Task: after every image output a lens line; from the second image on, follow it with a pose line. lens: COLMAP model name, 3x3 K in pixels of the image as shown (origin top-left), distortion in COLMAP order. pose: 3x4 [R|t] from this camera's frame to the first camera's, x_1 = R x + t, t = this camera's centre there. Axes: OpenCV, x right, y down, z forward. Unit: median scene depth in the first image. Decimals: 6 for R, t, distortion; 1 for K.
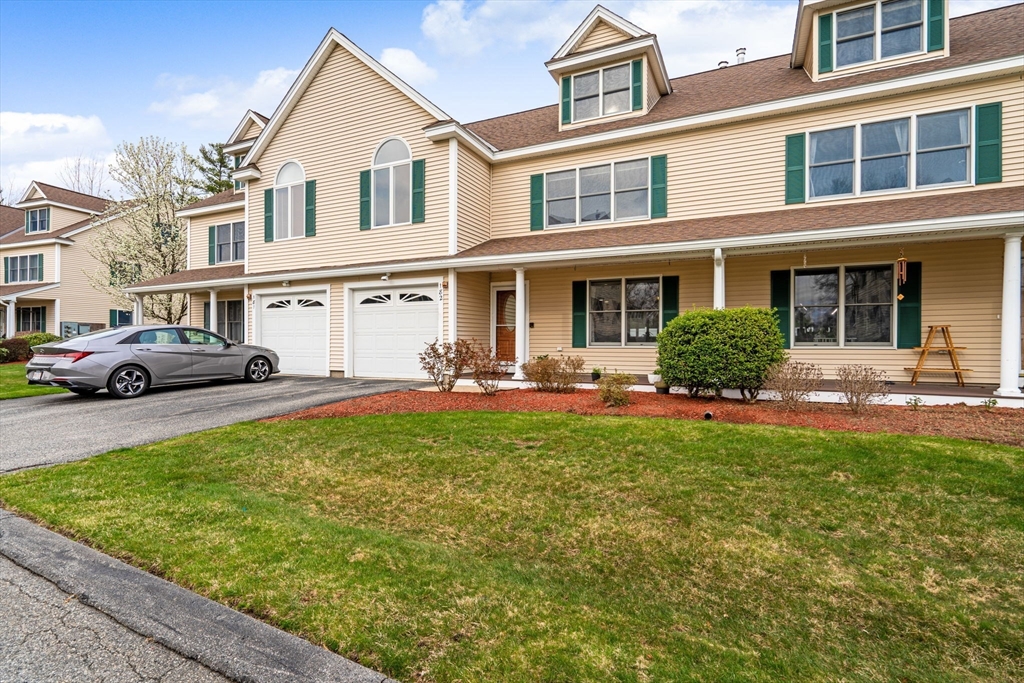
lens RADIAL K [[502.0, 0, 513.7], [0, 502.0, 345.5], [0, 0, 1]] dist [0.000244, 0.000705]
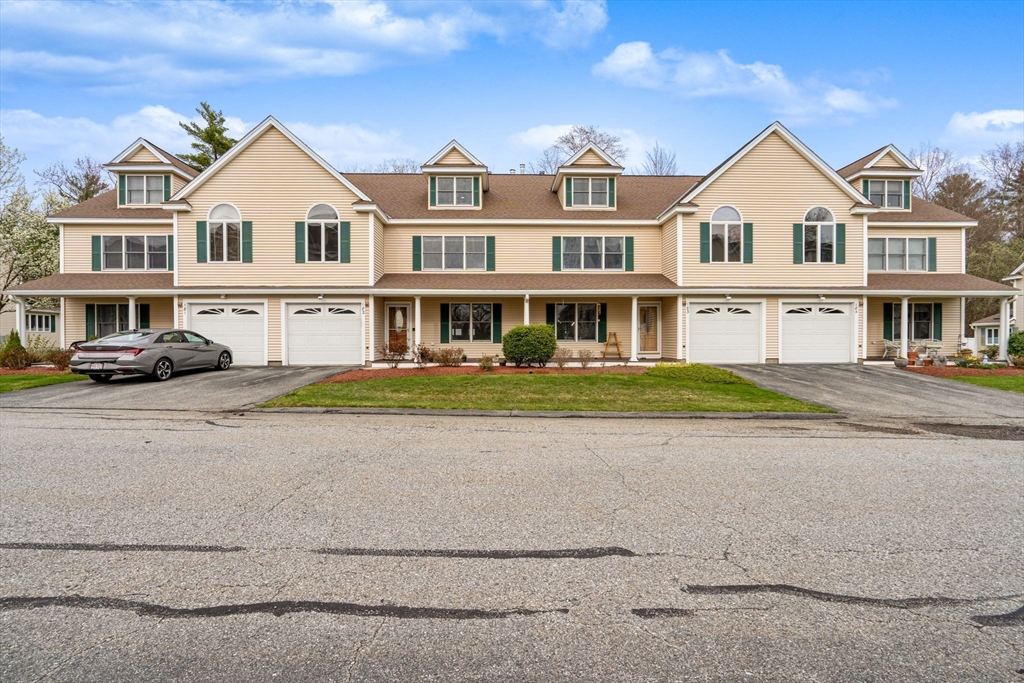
lens RADIAL K [[471.8, 0, 515.9], [0, 471.8, 345.5], [0, 0, 1]] dist [-0.002066, 0.000687]
pose [[0.888849, -0.009449, 0.458103, -0.399924], [0.005327, 0.999933, 0.010290, -0.003531], [-0.458169, -0.006706, 0.888840, -0.535306]]
